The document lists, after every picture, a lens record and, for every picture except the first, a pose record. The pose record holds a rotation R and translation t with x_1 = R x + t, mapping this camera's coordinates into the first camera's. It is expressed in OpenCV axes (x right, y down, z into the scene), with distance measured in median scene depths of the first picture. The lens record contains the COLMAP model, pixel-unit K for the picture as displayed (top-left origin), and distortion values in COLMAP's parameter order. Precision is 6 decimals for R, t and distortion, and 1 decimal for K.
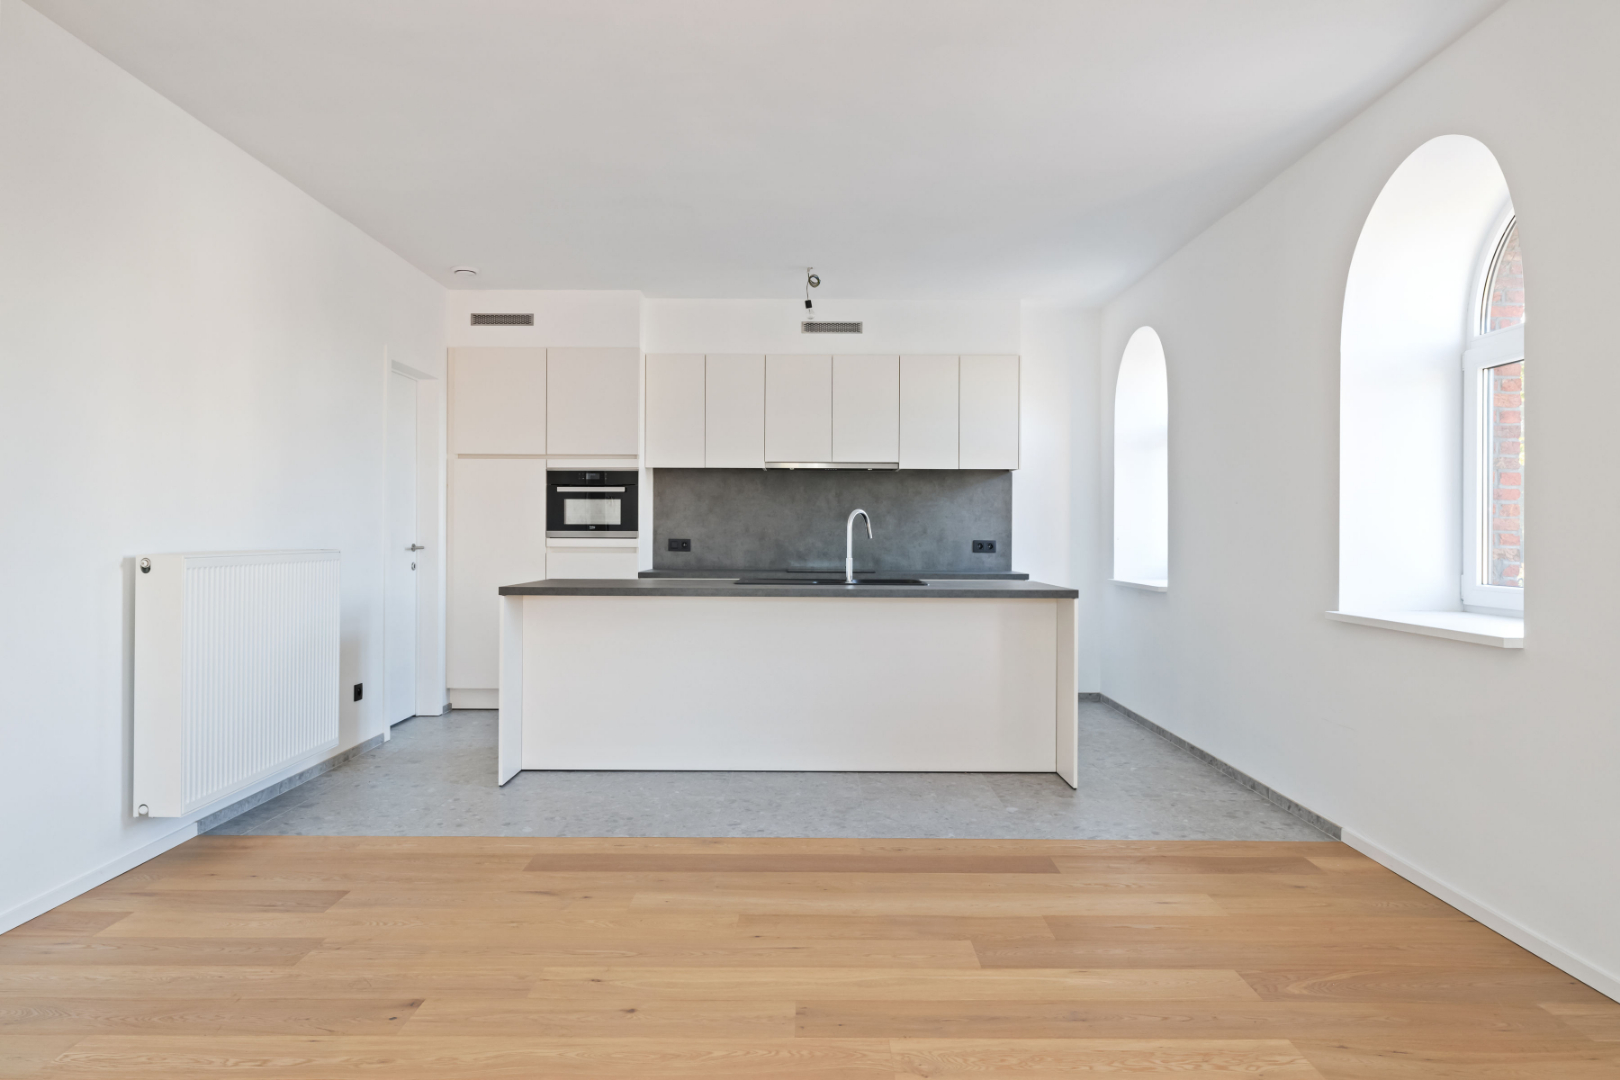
lens RADIAL K [[1003.7, 0, 806.8], [0, 1003.7, 538.4], [0, 0, 1]] dist [0.004386, 0.000563]
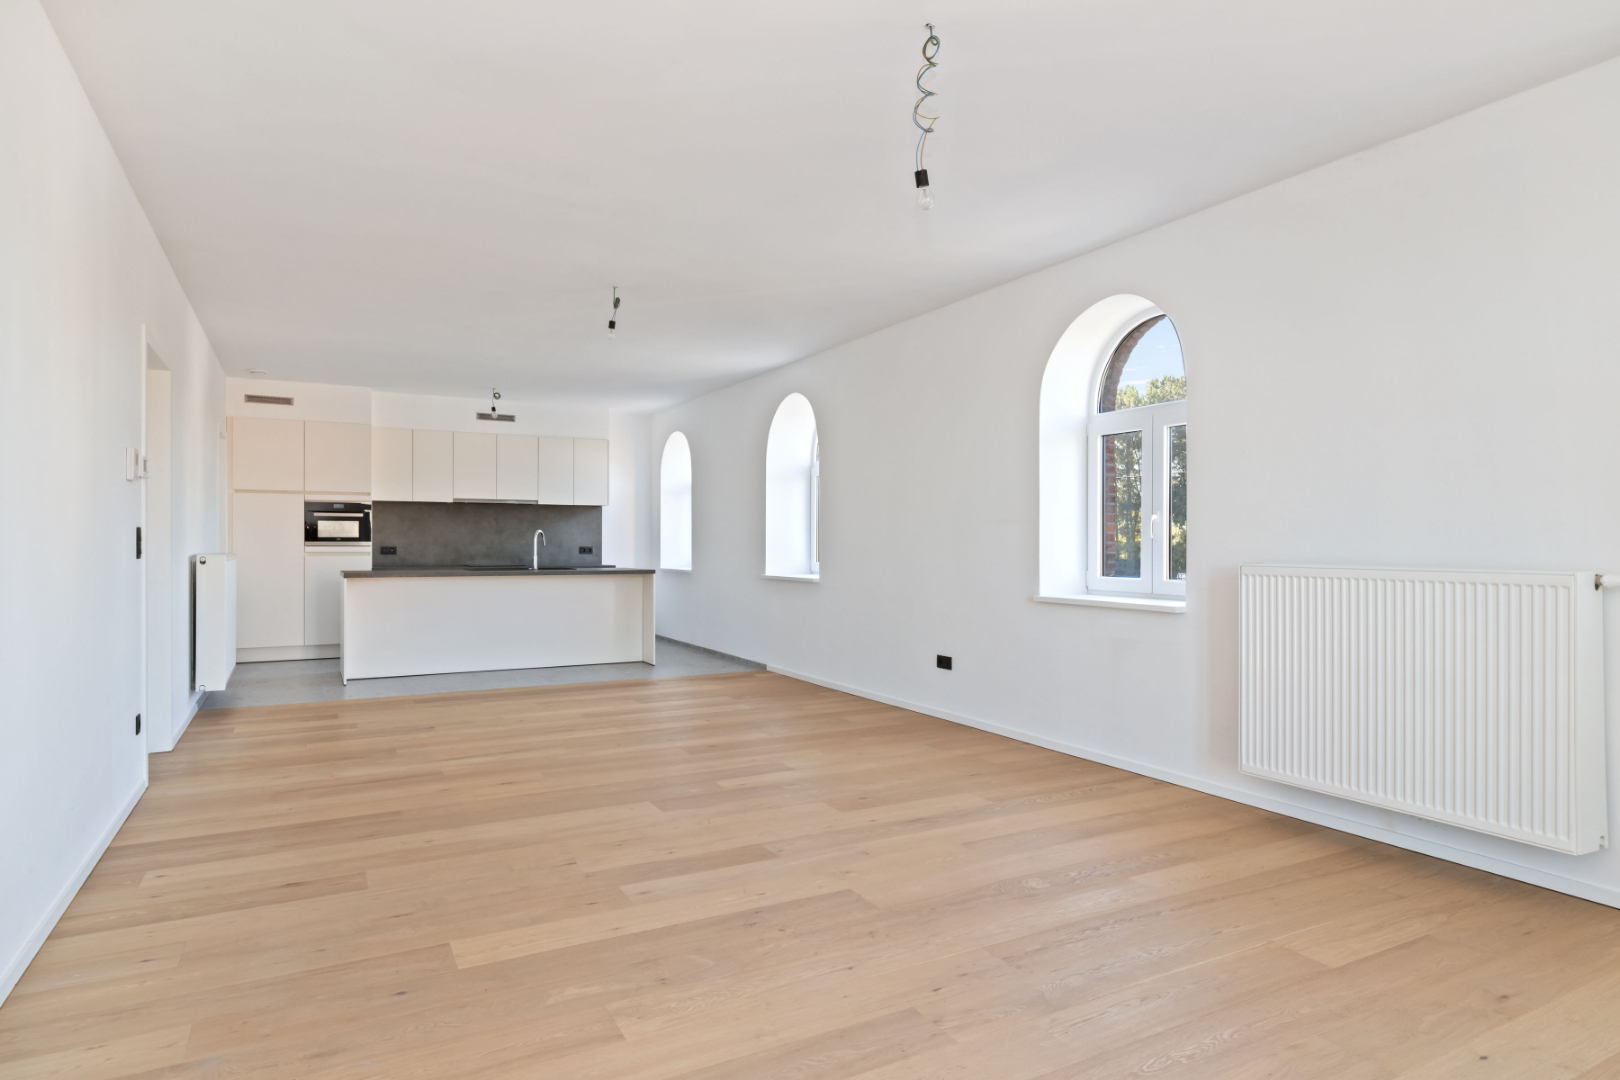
lens RADIAL K [[927.4, 0, 809.5], [0, 927.4, 545.5], [0, 0, 1]] dist [0.000371, 0.000059]
pose [[0.873379, -0.003732, 0.487026, -0.274282], [0.004291, 0.999991, -0.000032, 0.001801], [-0.487022, 0.002118, 0.873387, -0.591509]]
